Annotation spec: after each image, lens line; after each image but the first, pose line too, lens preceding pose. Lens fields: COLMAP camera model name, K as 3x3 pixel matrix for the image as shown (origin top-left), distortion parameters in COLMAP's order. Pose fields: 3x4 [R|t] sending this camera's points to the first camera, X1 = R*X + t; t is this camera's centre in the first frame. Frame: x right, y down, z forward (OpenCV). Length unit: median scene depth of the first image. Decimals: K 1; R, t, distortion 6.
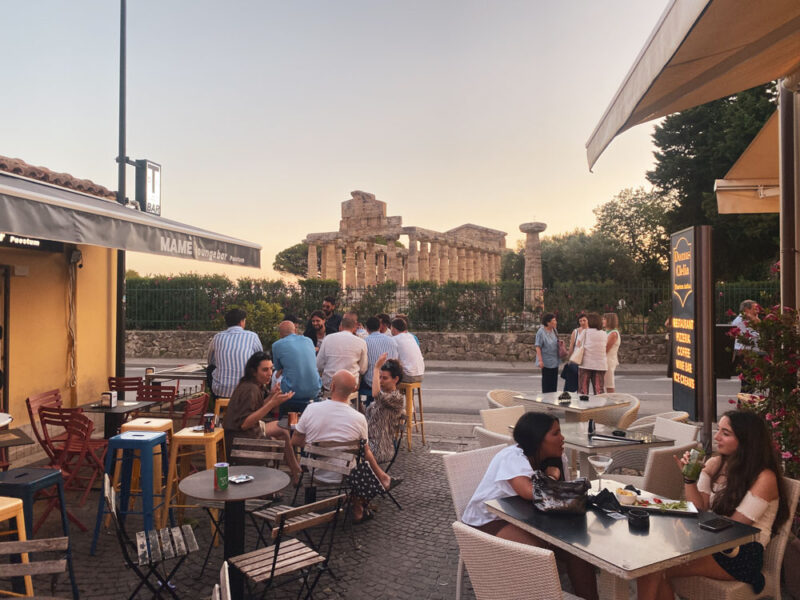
lens RADIAL K [[596.7, 0, 397.7], [0, 596.7, 300.9], [0, 0, 1]] dist [0.013754, 0.000426]
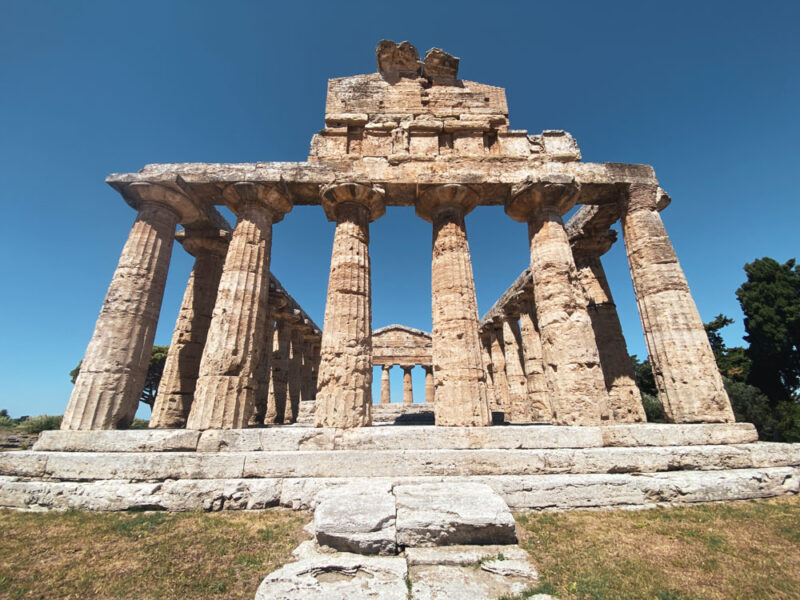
lens RADIAL K [[324.5, 0, 399.1], [0, 324.5, 299.7], [0, 0, 1]] dist [-0.002035, -0.006350]
pose [[0.869915, 0.166800, 0.464140, -0.120301], [0.002867, 0.939349, -0.342951, -0.017795], [-0.493194, 0.299669, 0.816675, 0.906673]]
